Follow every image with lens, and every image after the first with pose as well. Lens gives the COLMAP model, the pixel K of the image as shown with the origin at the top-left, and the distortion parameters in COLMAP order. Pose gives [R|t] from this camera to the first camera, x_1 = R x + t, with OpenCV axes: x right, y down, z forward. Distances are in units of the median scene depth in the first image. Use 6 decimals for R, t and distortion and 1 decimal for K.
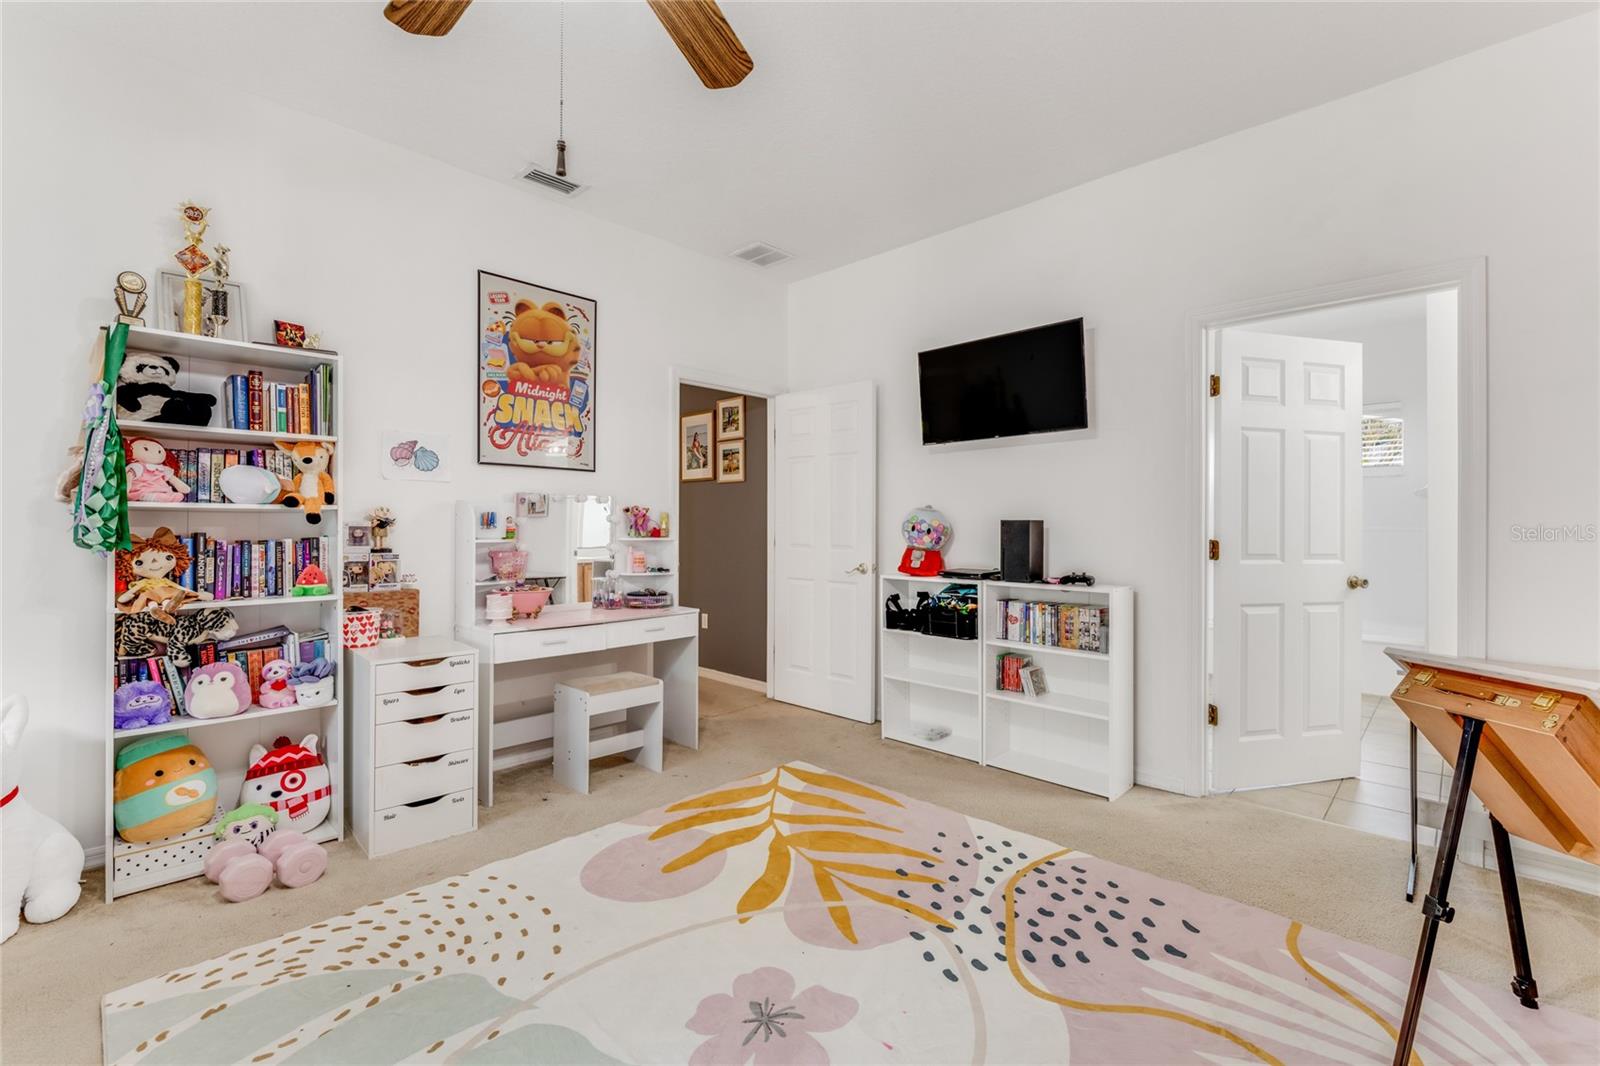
lens RADIAL K [[724.5, 0, 800.0], [0, 724.5, 529.1], [0, 0, 1]] dist [0.001309, -0.000892]
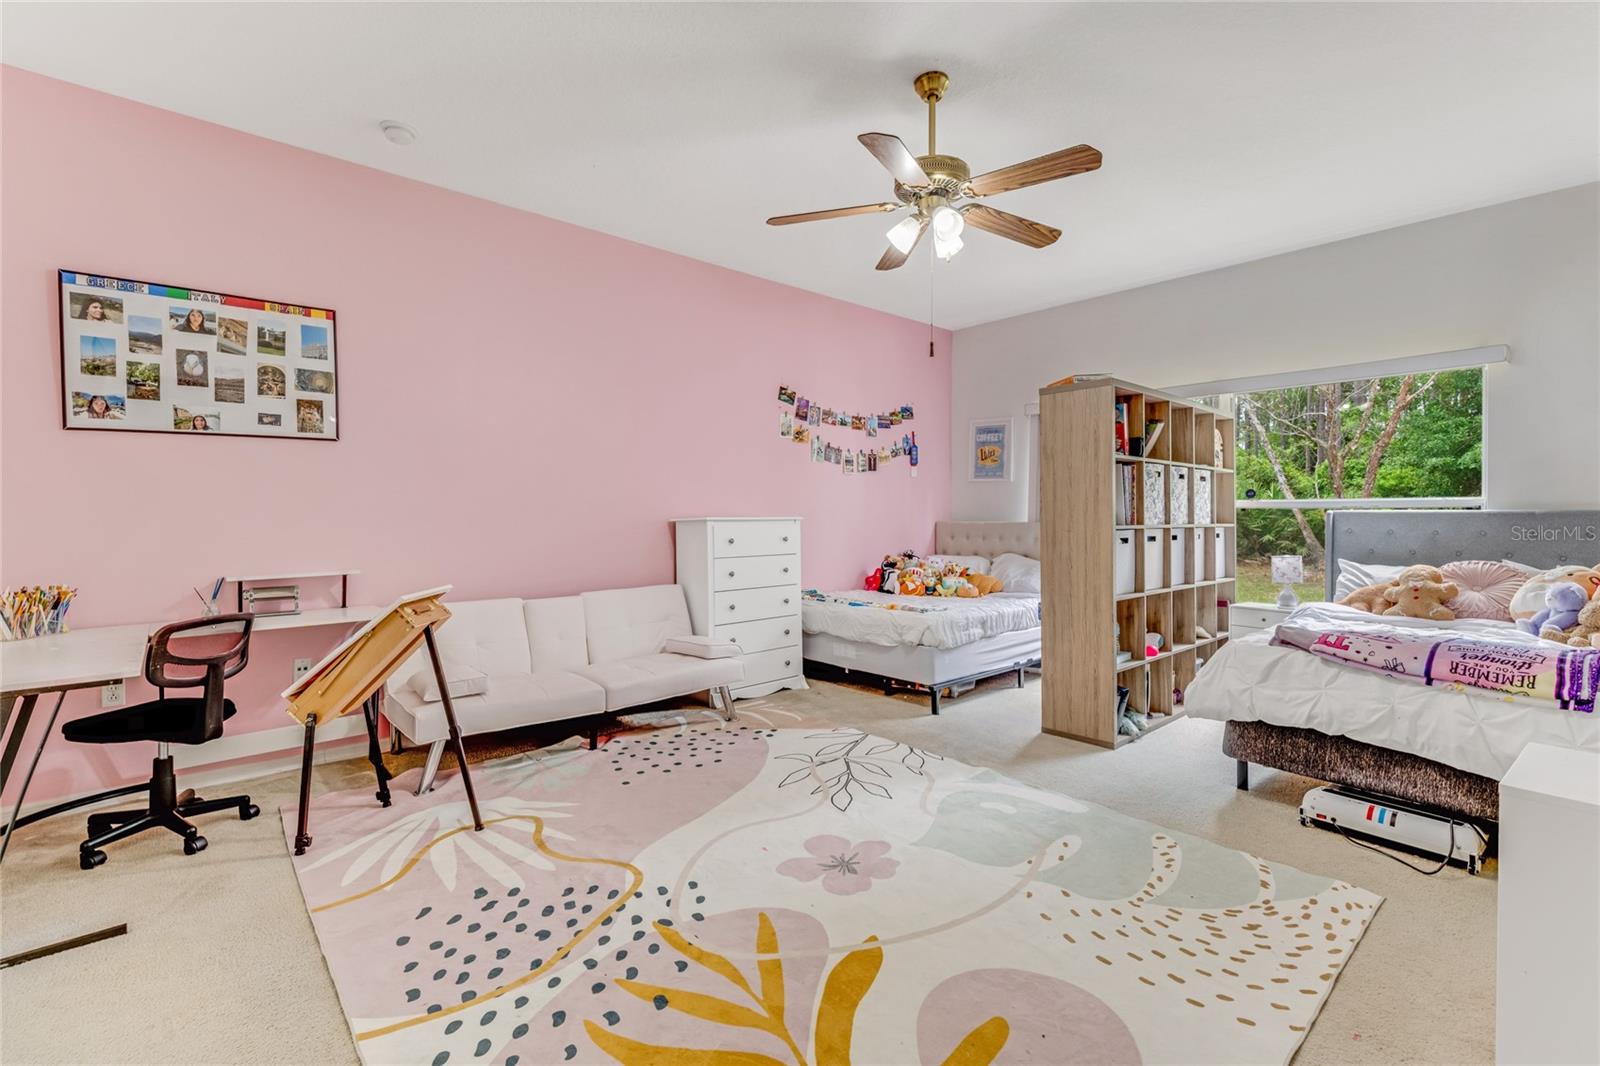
lens RADIAL K [[724.5, 0, 798.9], [0, 724.5, 519.9], [0, 0, 1]] dist [0.001309, -0.000892]
pose [[-0.996473, -0.004331, 0.083799, -0.058915], [-0.003071, 0.999880, 0.015160, -0.010289], [-0.083855, 0.014849, -0.996367, 1.909669]]
